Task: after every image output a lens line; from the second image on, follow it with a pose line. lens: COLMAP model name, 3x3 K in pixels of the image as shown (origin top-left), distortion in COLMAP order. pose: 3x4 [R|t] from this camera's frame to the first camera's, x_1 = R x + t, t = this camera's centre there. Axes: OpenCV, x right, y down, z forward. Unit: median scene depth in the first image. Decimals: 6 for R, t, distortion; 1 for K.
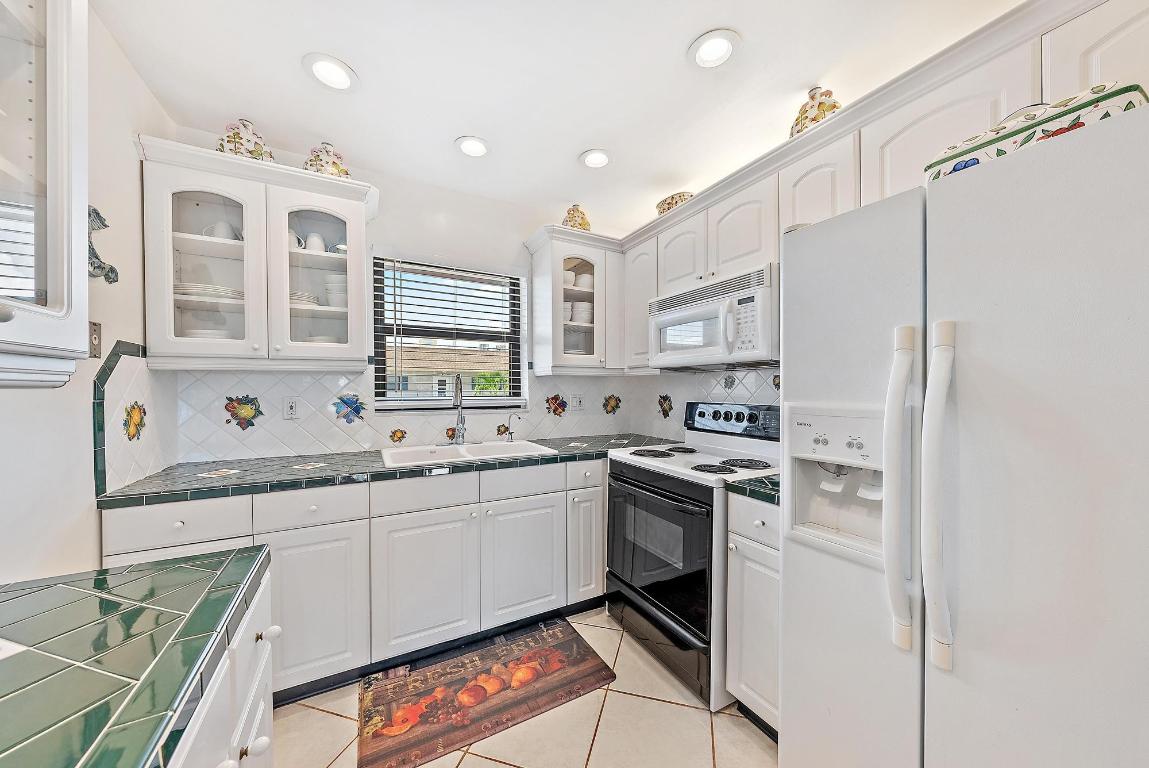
lens RADIAL K [[389.8, 0, 577.3], [0, 389.8, 393.1], [0, 0, 1]] dist [-0.006942, 0.000002]
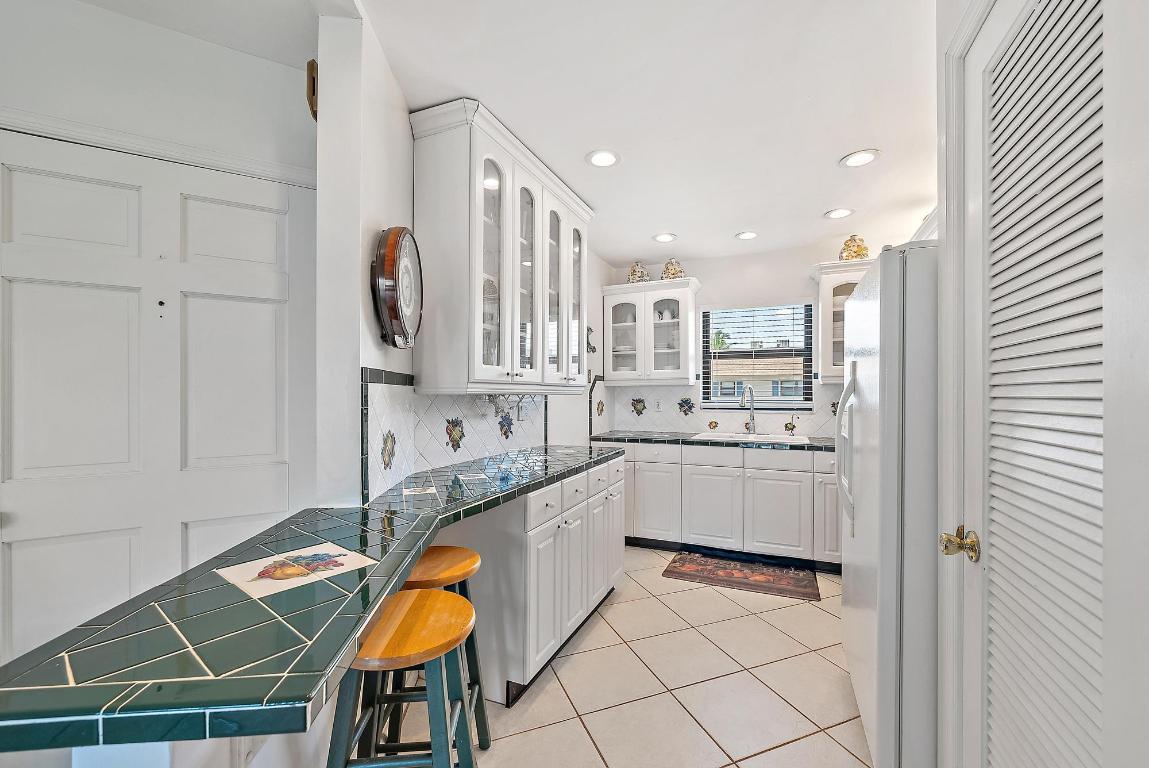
lens RADIAL K [[462.1, 0, 586.0], [0, 462.1, 399.1], [0, 0, 1]] dist [-0.000395, -0.000061]
pose [[0.613275, 0.010383, -0.789801, 0.756322], [-0.009337, 0.999939, 0.005896, -0.000345], [0.789814, 0.003759, 0.613335, -0.588068]]
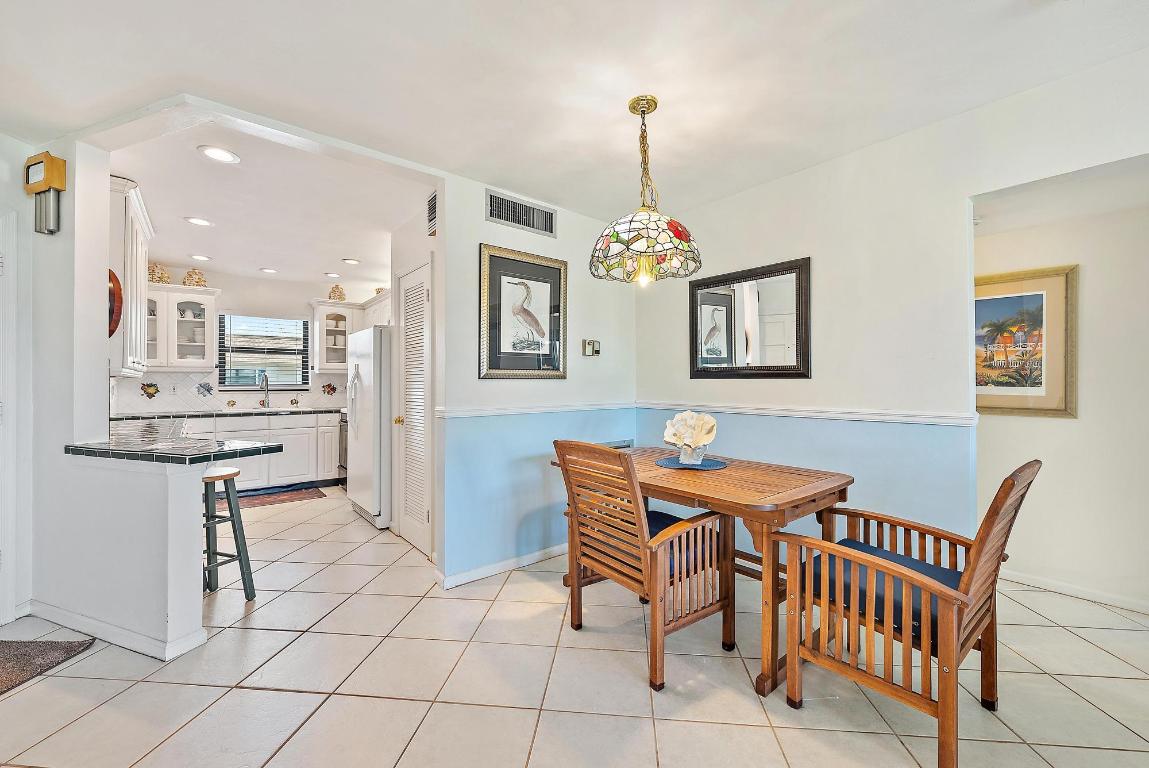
lens RADIAL K [[460.1, 0, 576.6], [0, 460.1, 380.8], [0, 0, 1]] dist [-0.000782, -0.000296]
pose [[0.983785, 0.001301, 0.179345, 0.960082], [0.001736, 0.999858, -0.016780, 0.039362], [-0.179341, 0.016819, 0.983643, -1.837454]]
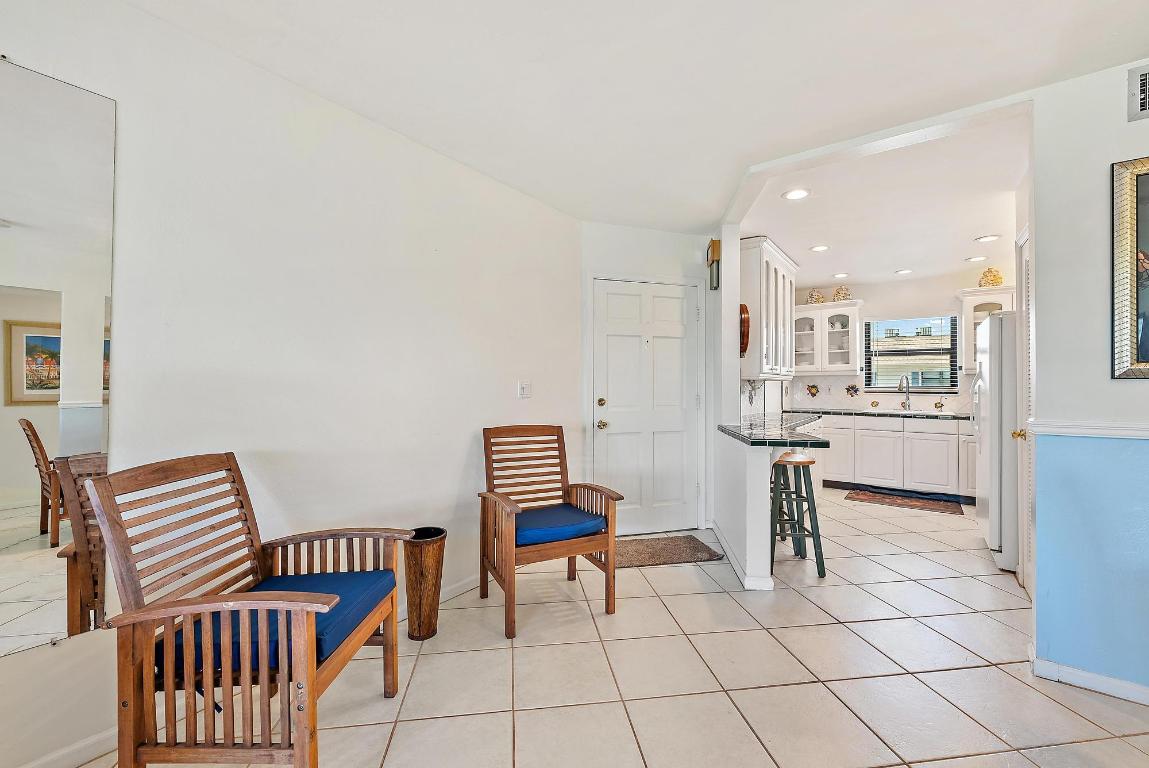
lens RADIAL K [[464.6, 0, 581.9], [0, 464.6, 381.6], [0, 0, 1]] dist [0.000436, -0.000044]
pose [[0.417425, -0.003750, -0.908704, 1.322572], [-0.014065, 0.999845, -0.010587, 0.039625], [0.908603, 0.017200, 0.417307, -1.704024]]
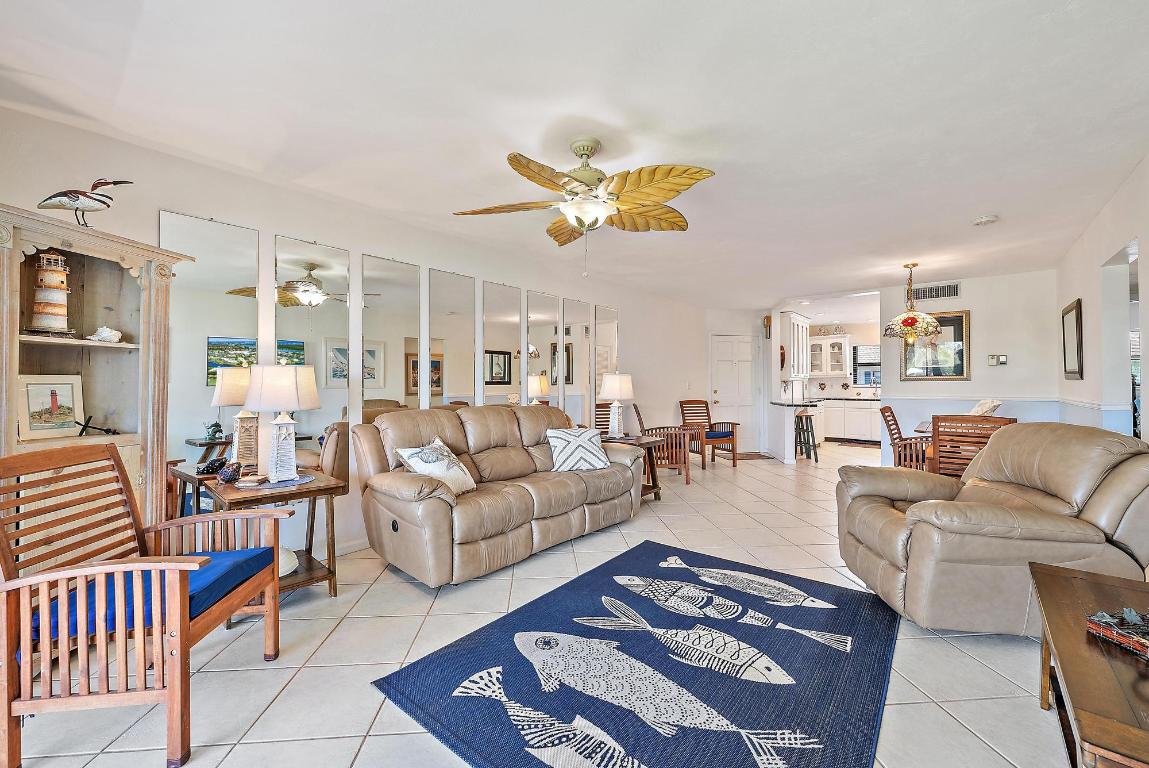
lens RADIAL K [[460.1, 0, 576.6], [0, 460.1, 380.8], [0, 0, 1]] dist [-0.000782, -0.000296]
pose [[0.356359, -0.005529, -0.934333, 2.958778], [-0.010151, 0.999901, -0.009788, 0.058411], [0.934294, 0.012973, 0.356267, -3.391119]]
